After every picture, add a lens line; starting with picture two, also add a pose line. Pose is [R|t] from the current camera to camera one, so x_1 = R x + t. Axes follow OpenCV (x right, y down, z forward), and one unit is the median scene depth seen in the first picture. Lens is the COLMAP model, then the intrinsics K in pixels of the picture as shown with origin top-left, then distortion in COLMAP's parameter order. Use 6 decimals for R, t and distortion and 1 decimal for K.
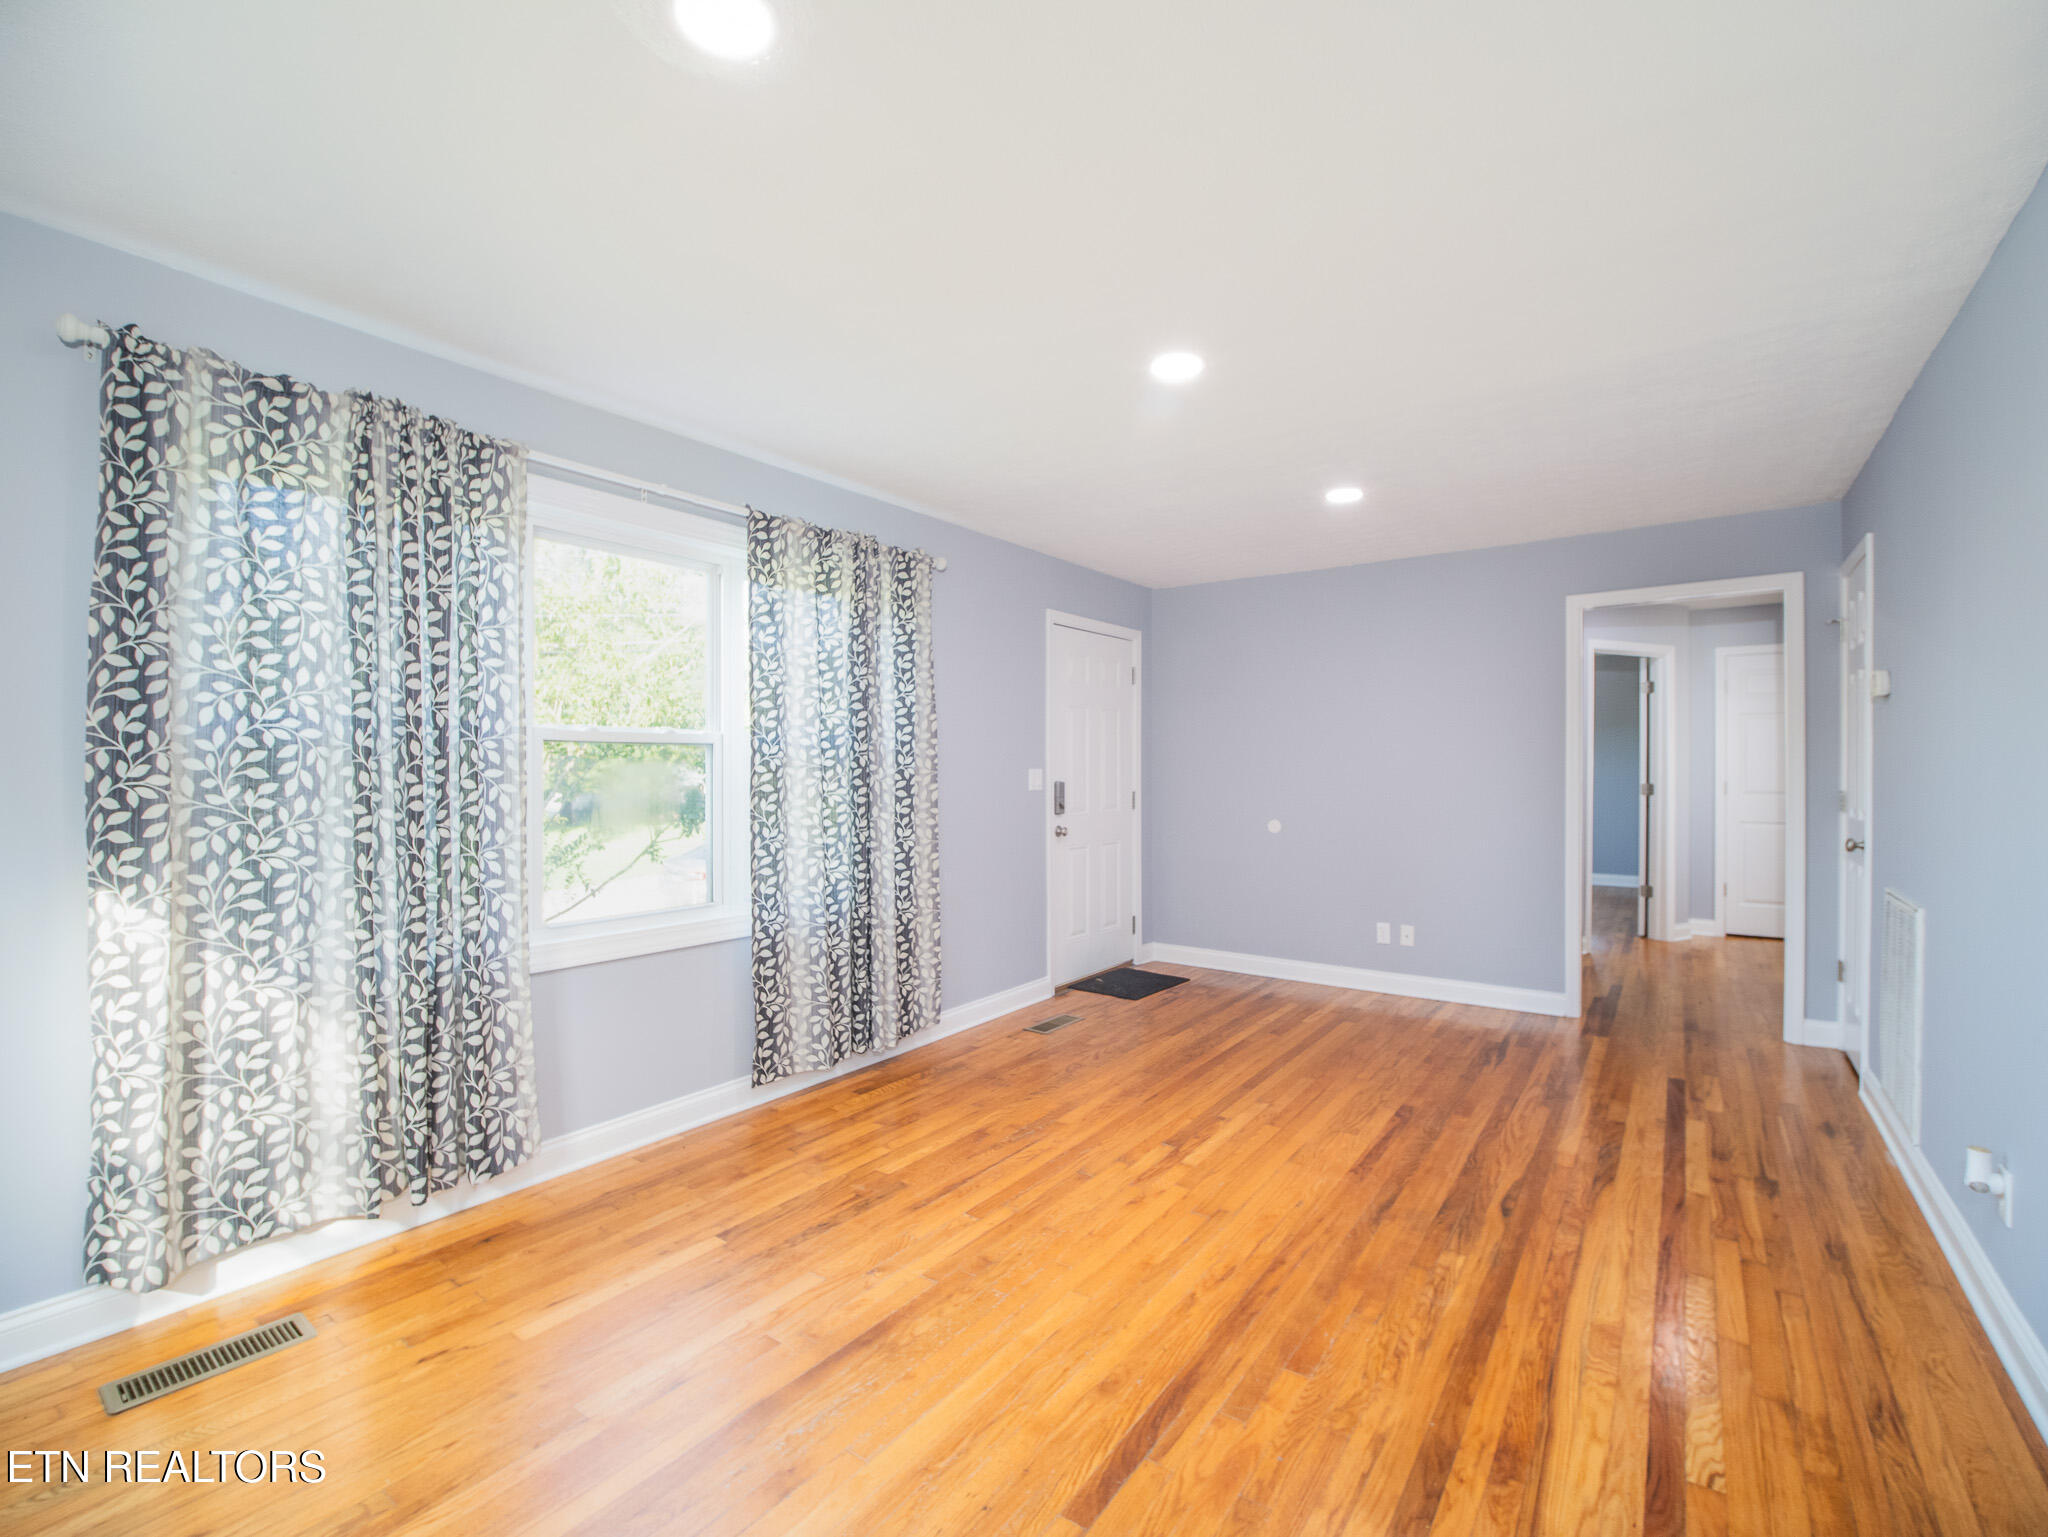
lens RADIAL K [[927.3, 0, 1024.0], [0, 927.3, 768.5], [0, 0, 1]] dist [-0.014741, -0.000509]
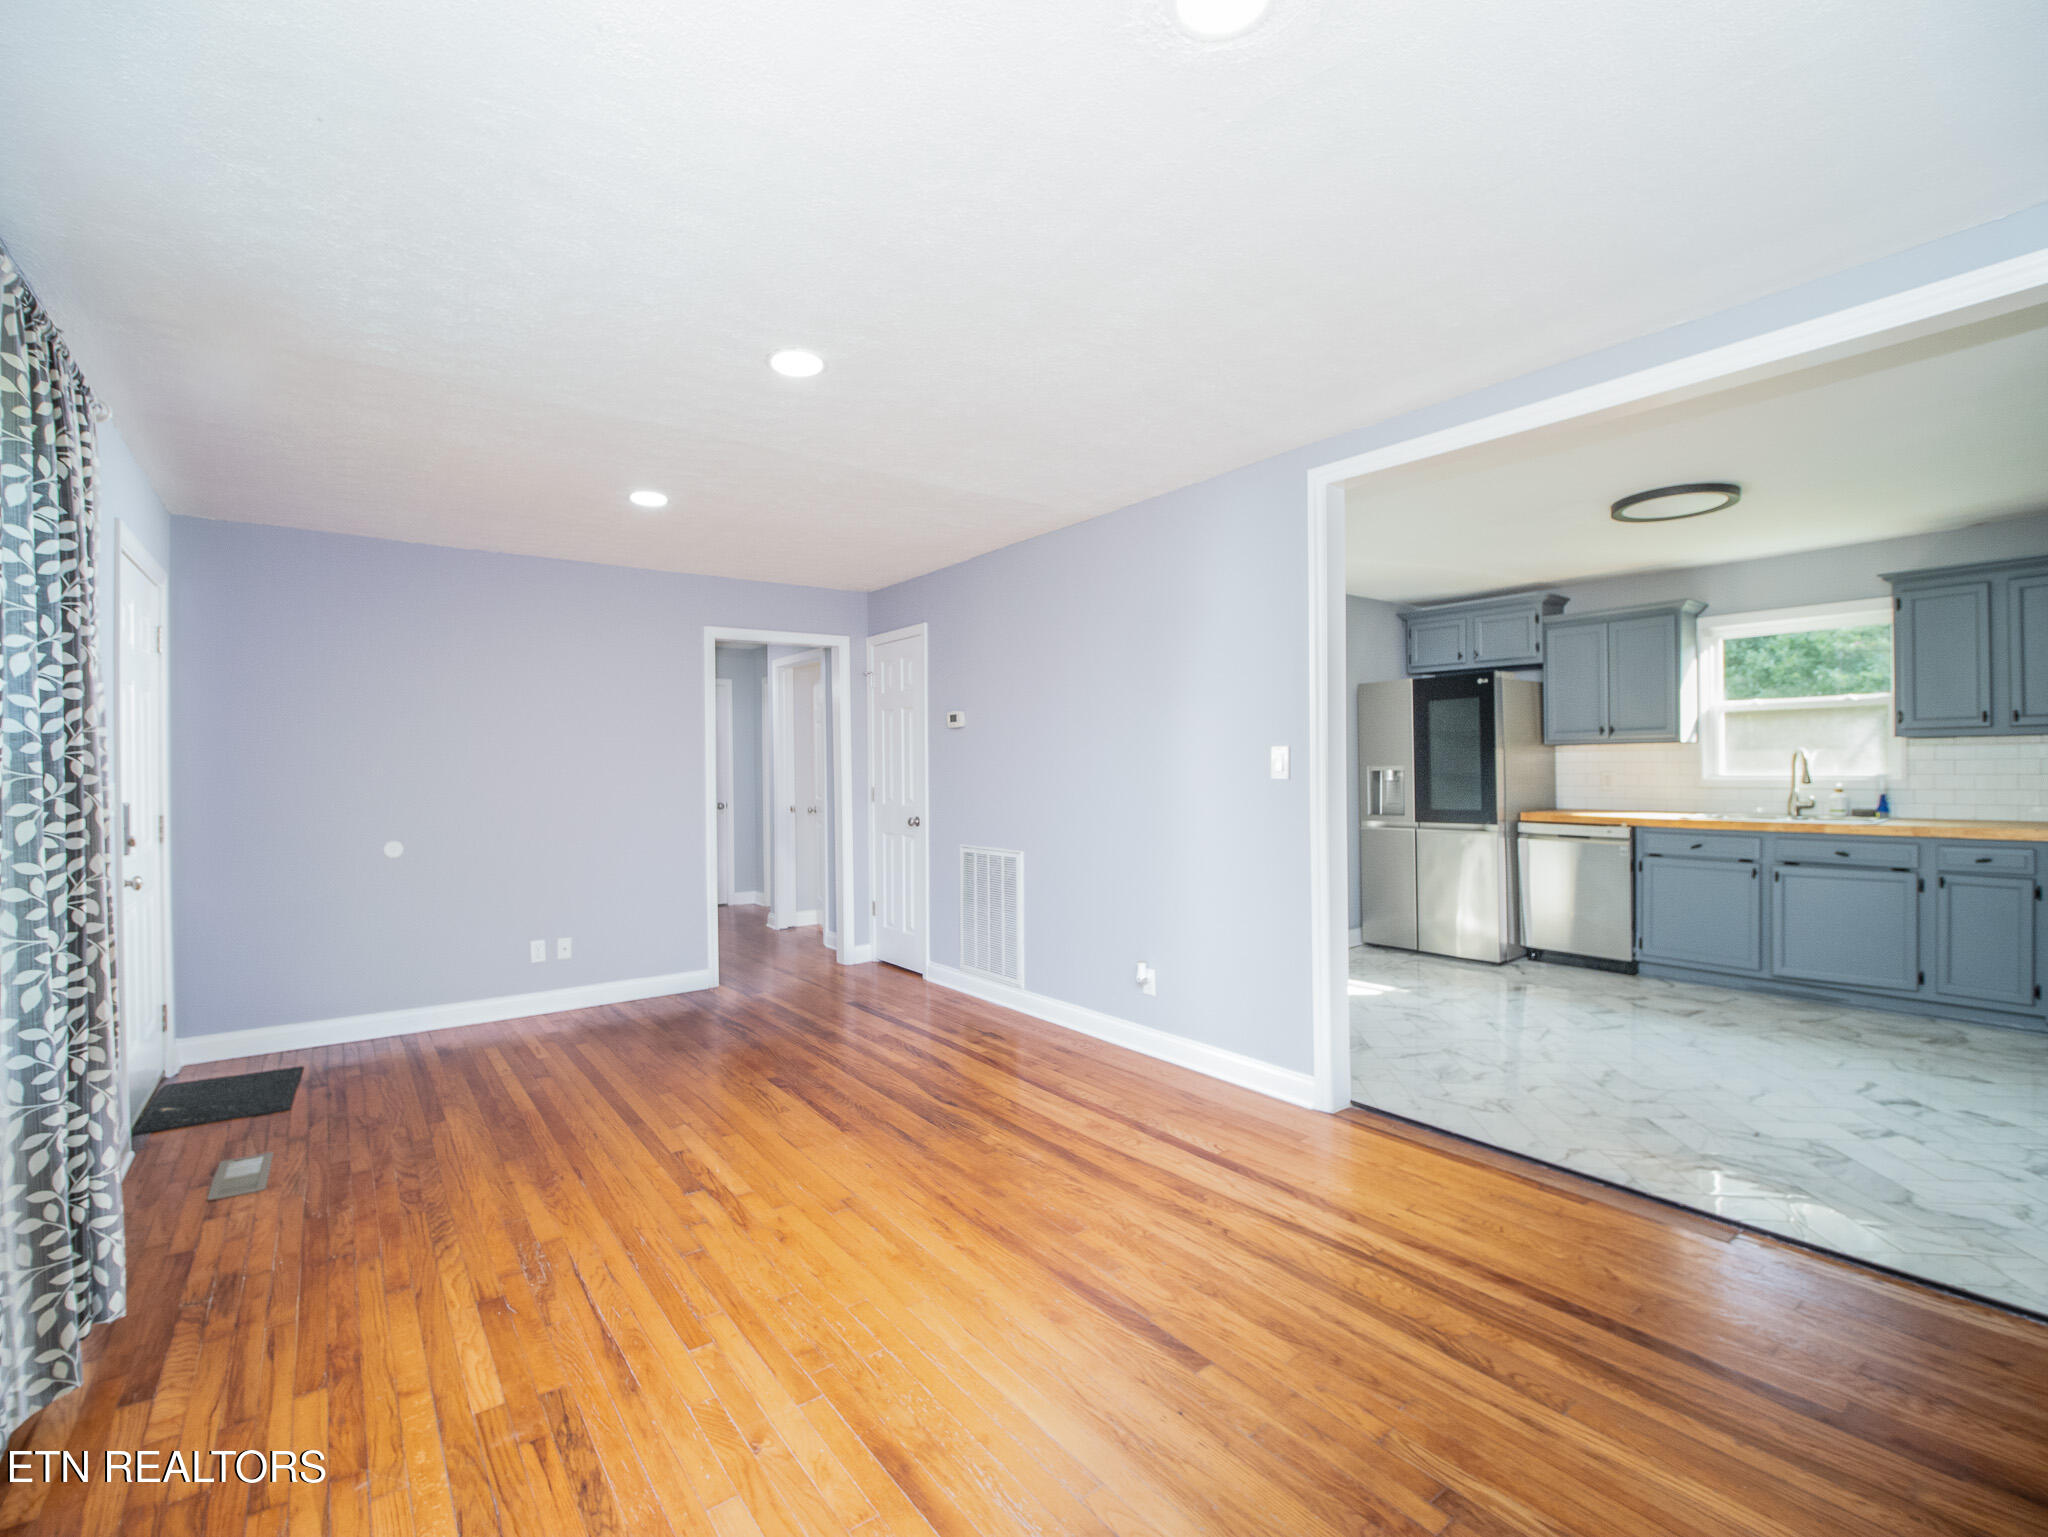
lens RADIAL K [[914.4, 0, 1023.4], [0, 914.4, 771.9], [0, 0, 1]] dist [-0.015752, -0.002991]
pose [[0.290428, -0.004559, 0.956886, -0.606310], [0.012070, 0.999927, 0.001101, -0.000267], [-0.956821, 0.011230, 0.290461, 0.435644]]
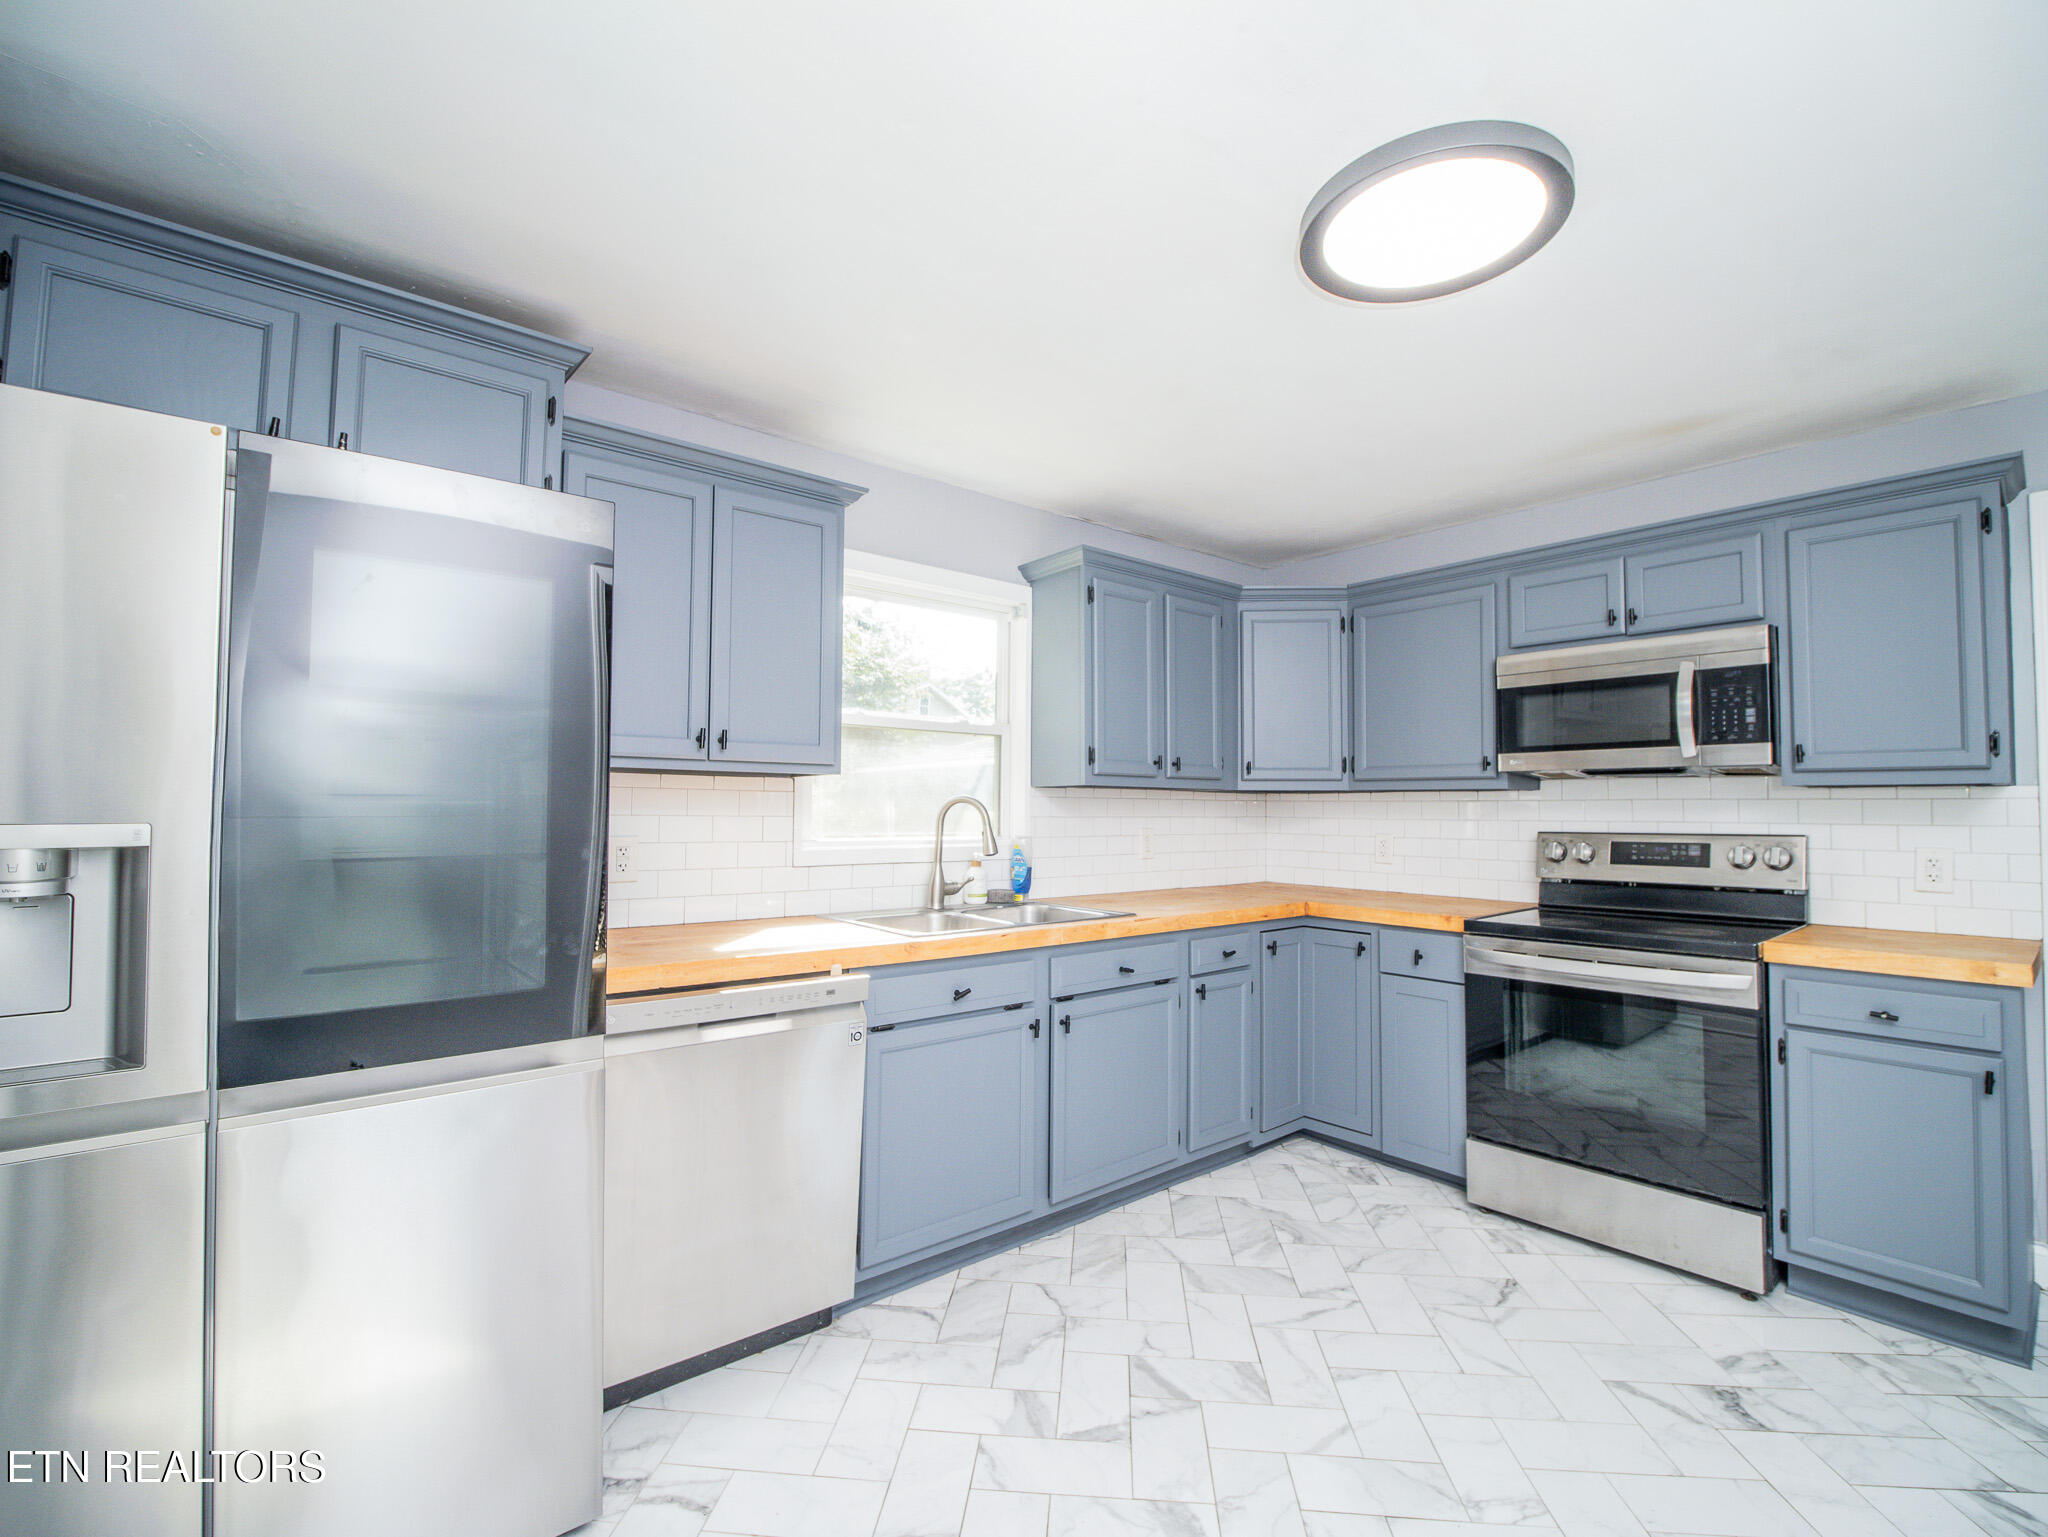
lens RADIAL K [[914.4, 0, 1023.4], [0, 914.4, 771.9], [0, 0, 1]] dist [-0.015752, -0.002991]
pose [[-0.965994, 0.005878, 0.258500, 1.029308], [-0.004725, 0.999173, -0.040377, -0.010685], [-0.258523, -0.040225, -0.965167, 0.507495]]
